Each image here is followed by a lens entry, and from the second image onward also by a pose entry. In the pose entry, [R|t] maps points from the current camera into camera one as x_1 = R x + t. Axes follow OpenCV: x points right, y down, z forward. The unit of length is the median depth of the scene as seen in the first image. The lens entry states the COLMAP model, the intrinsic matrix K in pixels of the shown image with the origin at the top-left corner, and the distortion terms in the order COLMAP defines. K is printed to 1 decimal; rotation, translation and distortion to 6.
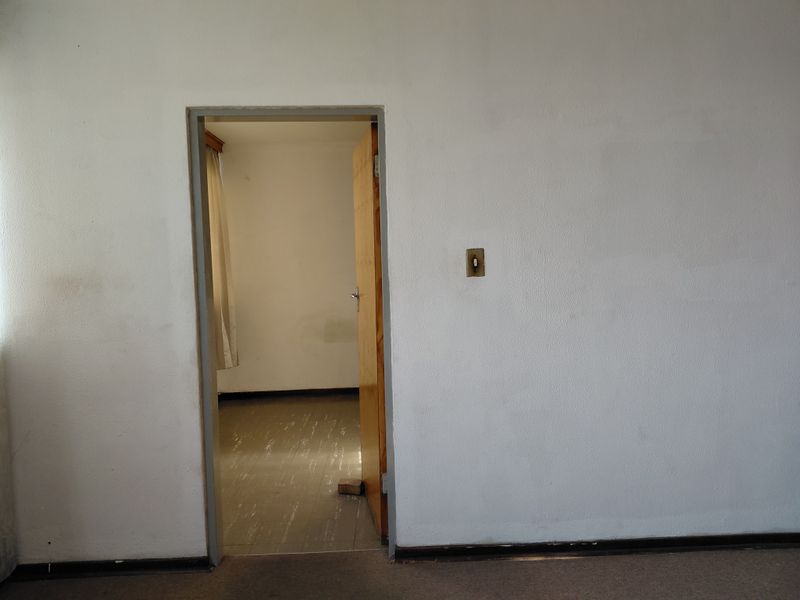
lens RADIAL K [[584.7, 0, 400.0], [0, 584.7, 300.0], [0, 0, 1]] dist [-0.002921, -0.003251]
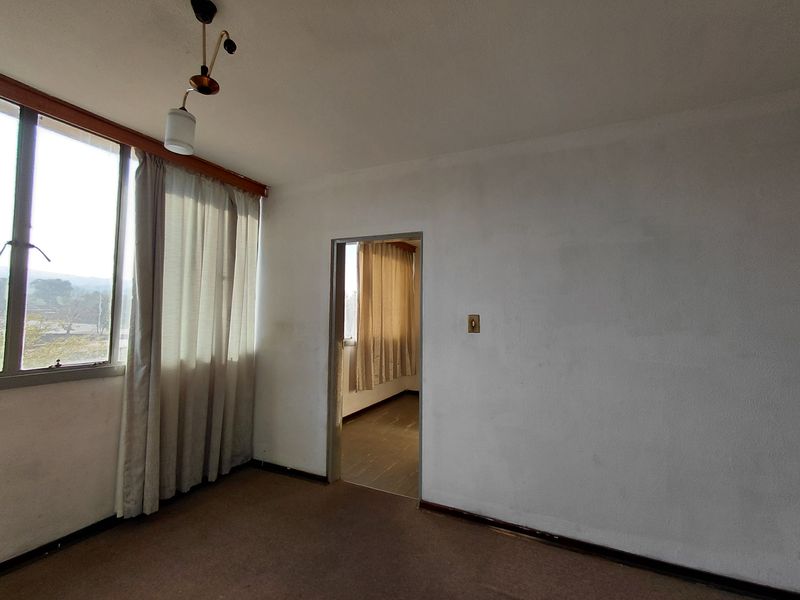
lens RADIAL K [[363.6, 0, 400.0], [0, 363.6, 288.0], [0, 0, 1]] dist [0.002110, -0.000348]
pose [[0.887081, 0.004138, -0.461595, 0.405271], [-0.065070, 0.991096, -0.116164, -0.032039], [0.457005, 0.133083, 0.879452, 0.020164]]
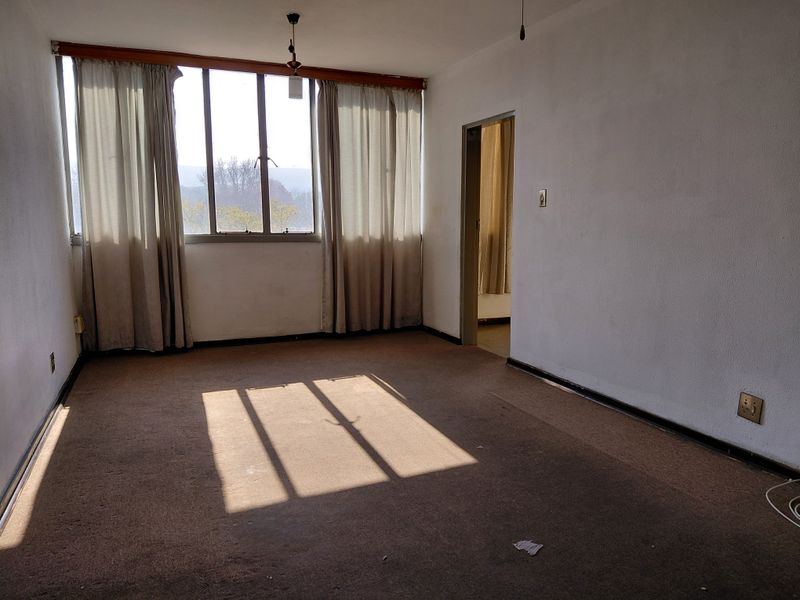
lens RADIAL K [[559.8, 0, 400.0], [0, 559.8, 300.0], [0, 0, 1]] dist [0.004176, -0.000894]
pose [[0.366866, 0.157716, -0.916807, 1.462323], [-0.069337, 0.987418, 0.142118, 0.022188], [0.927686, 0.011430, 0.373186, 0.030012]]
